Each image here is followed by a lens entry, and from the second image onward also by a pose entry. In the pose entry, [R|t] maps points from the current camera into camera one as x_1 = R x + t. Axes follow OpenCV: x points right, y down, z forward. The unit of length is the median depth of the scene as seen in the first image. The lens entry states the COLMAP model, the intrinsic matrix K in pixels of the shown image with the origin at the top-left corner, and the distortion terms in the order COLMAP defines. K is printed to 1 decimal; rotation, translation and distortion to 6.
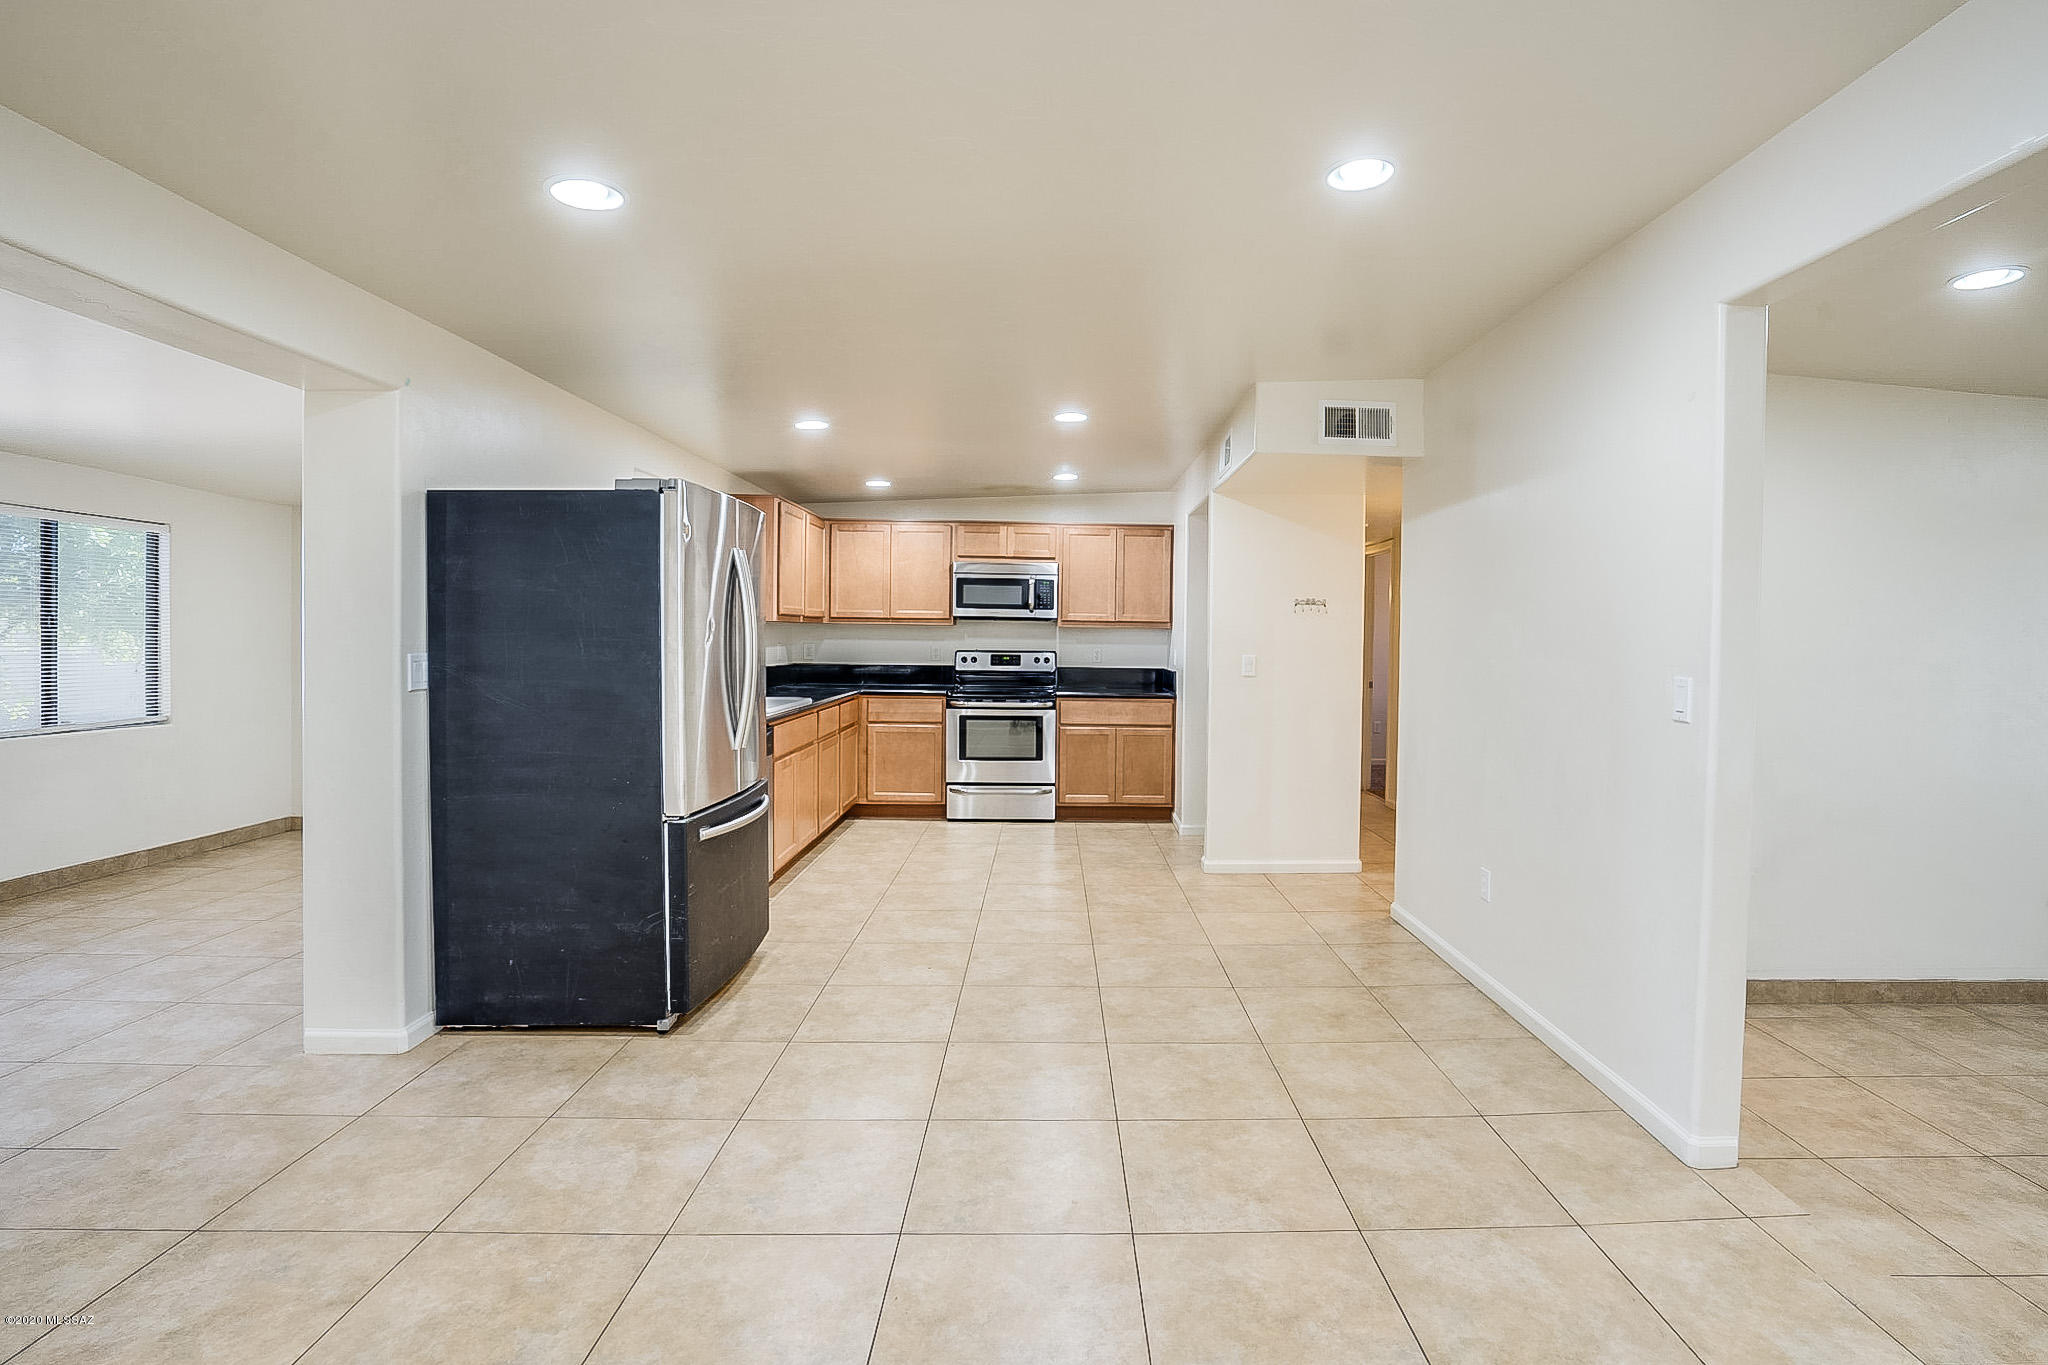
lens RADIAL K [[975.8, 0, 1087.4], [0, 975.8, 643.7], [0, 0, 1]] dist [-0.044966, 0.011838]
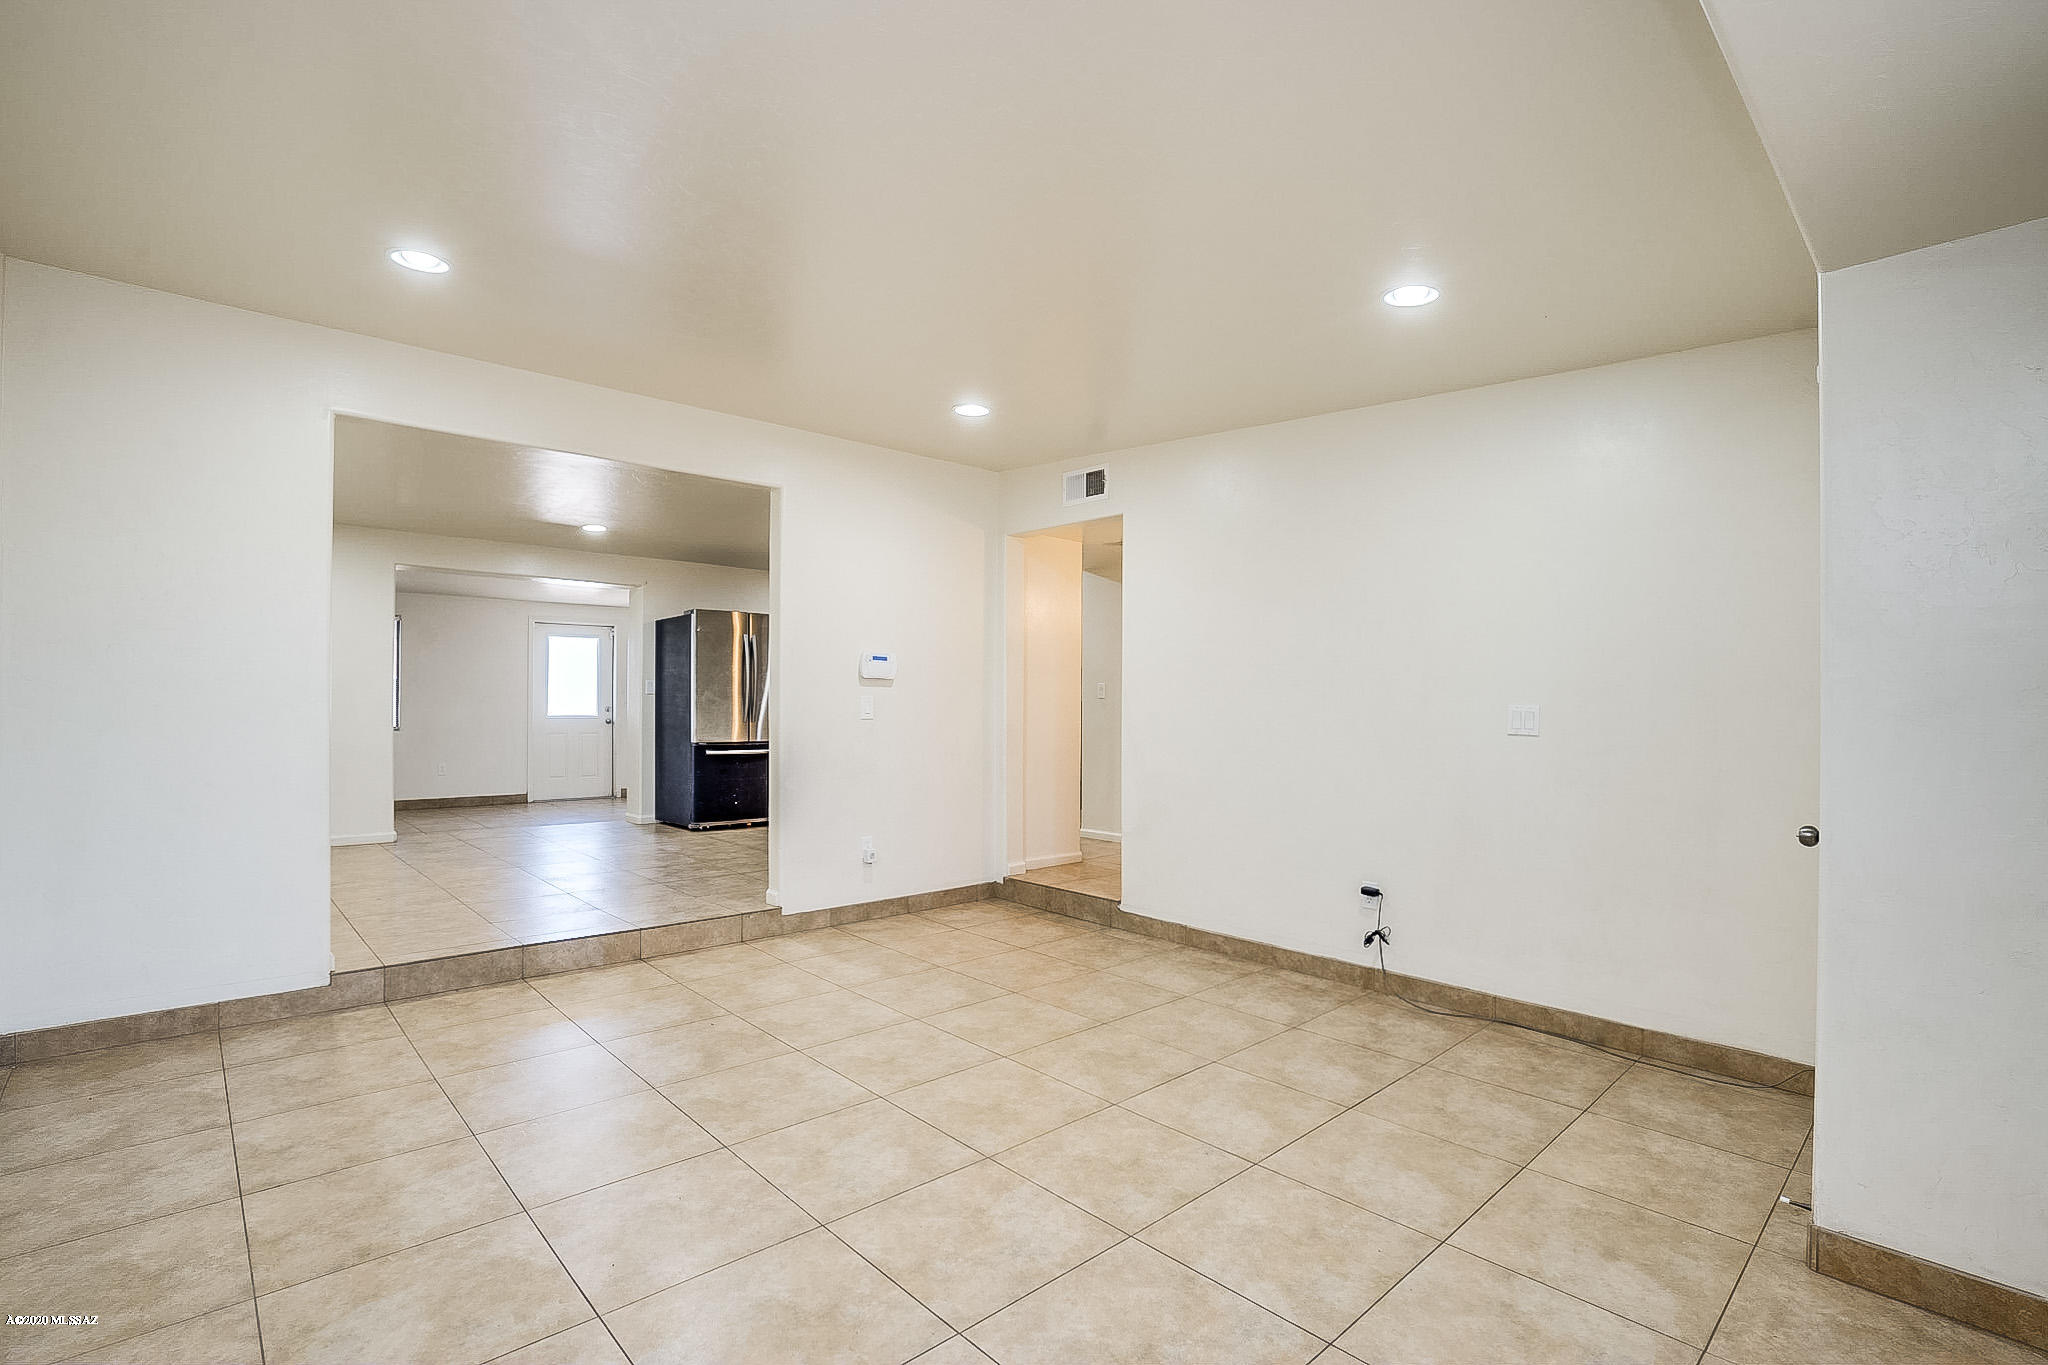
lens RADIAL K [[946.1, 0, 1037.3], [0, 946.1, 721.1], [0, 0, 1]] dist [-0.045188, 0.013995]
pose [[0.655519, 0.003869, -0.755169, 1.685101], [-0.004040, 0.999991, 0.001617, 0.097147], [0.755168, 0.001991, 0.655529, 0.066945]]
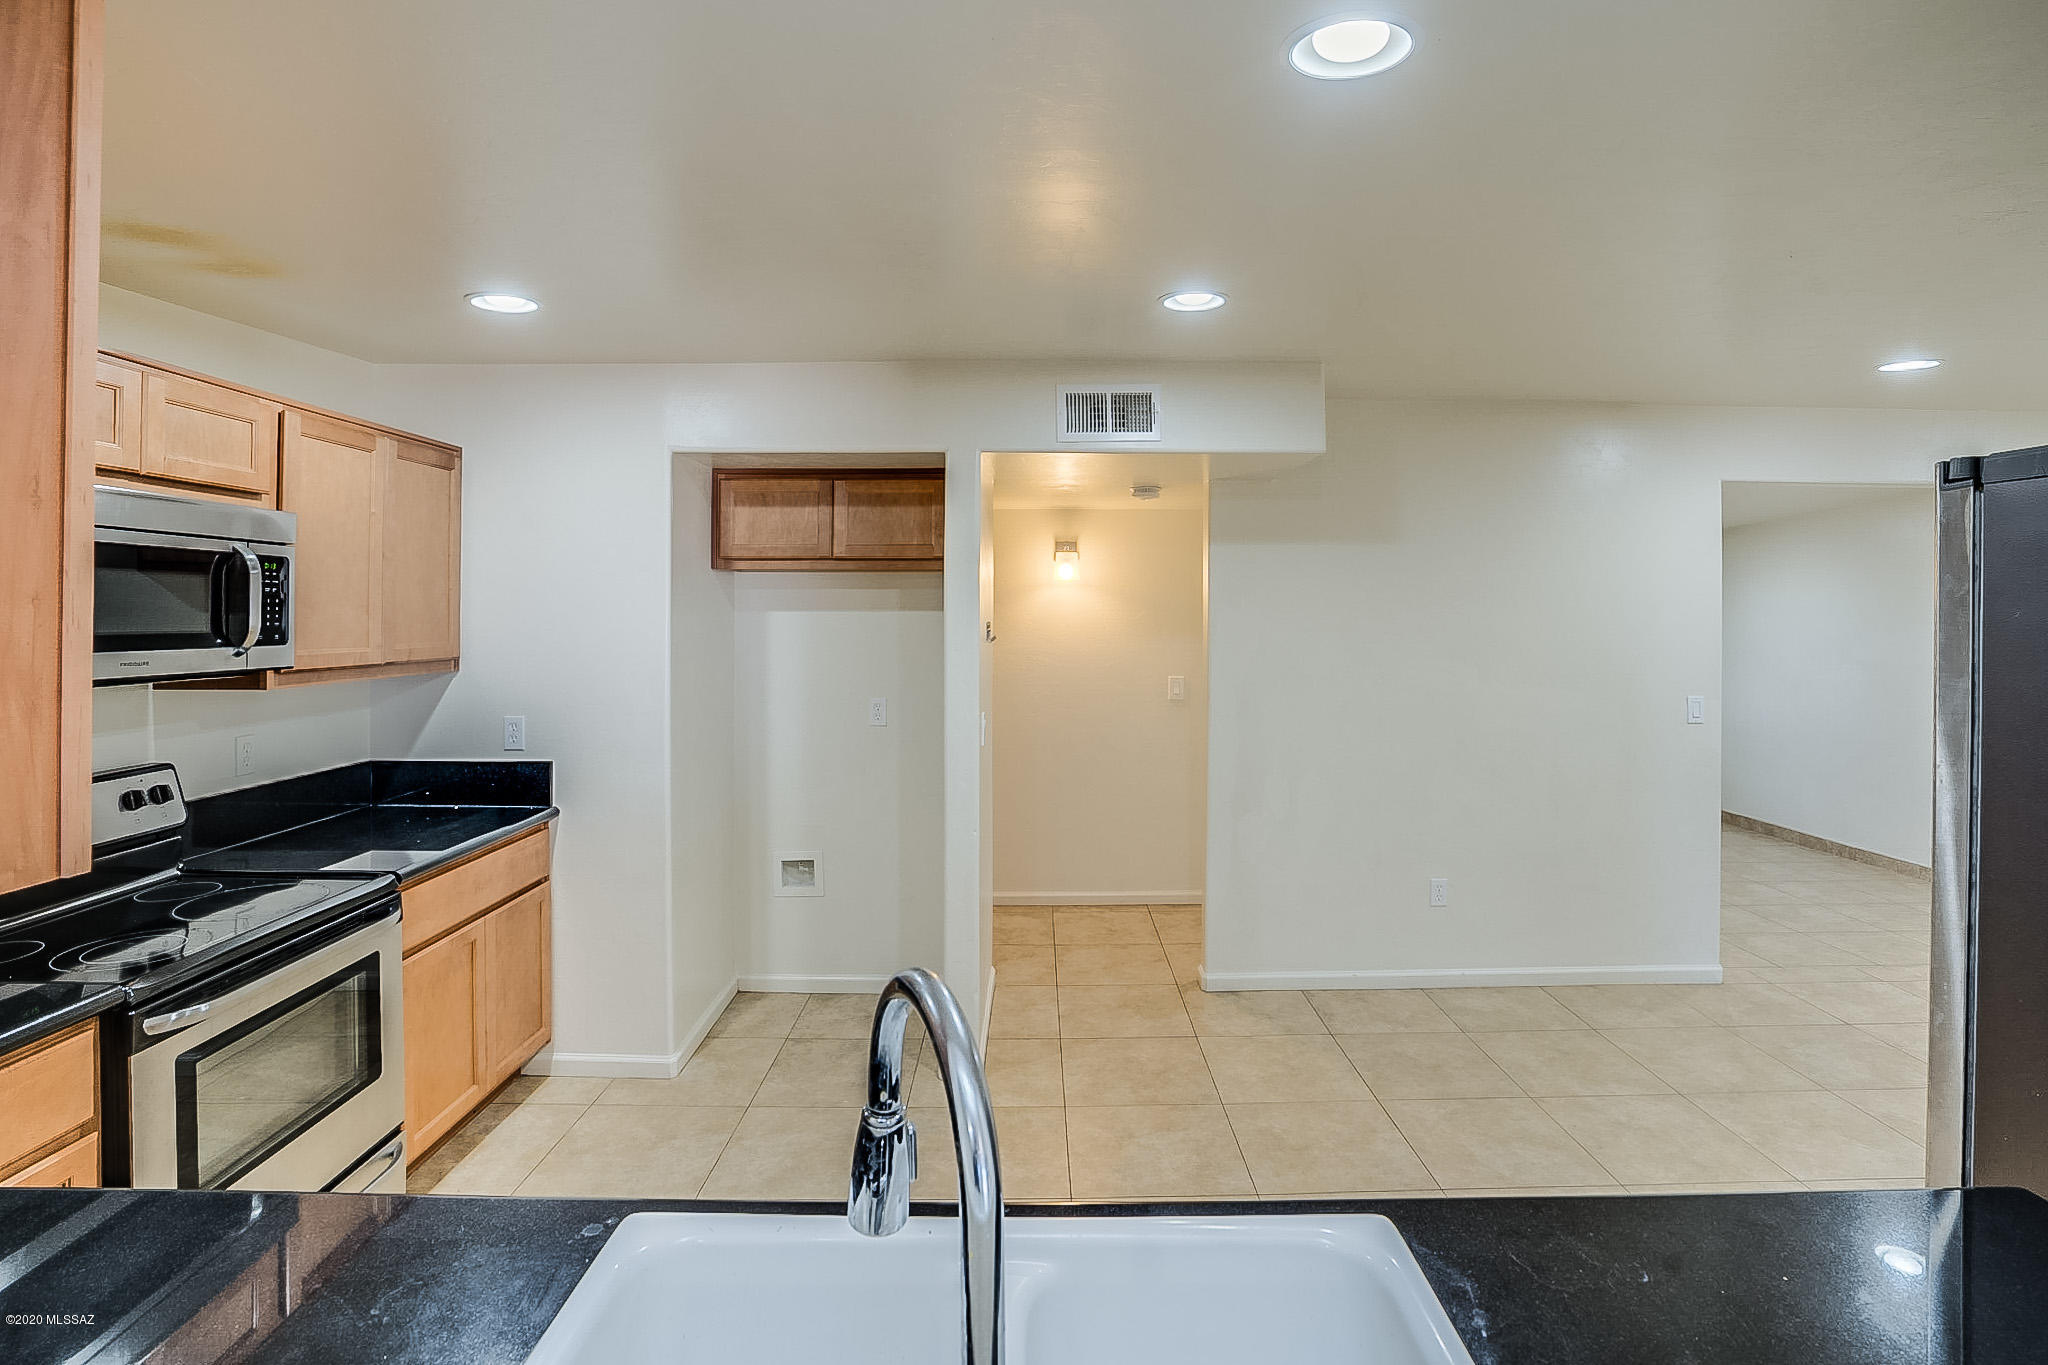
lens RADIAL K [[975.8, 0, 1053.5], [0, 975.8, 622.7], [0, 0, 1]] dist [-0.044966, 0.011838]
pose [[0.017287, -0.020546, 0.999639, -0.726780], [0.002804, 0.999786, 0.020500, -0.095689], [-0.999847, 0.002448, 0.017341, 1.431340]]
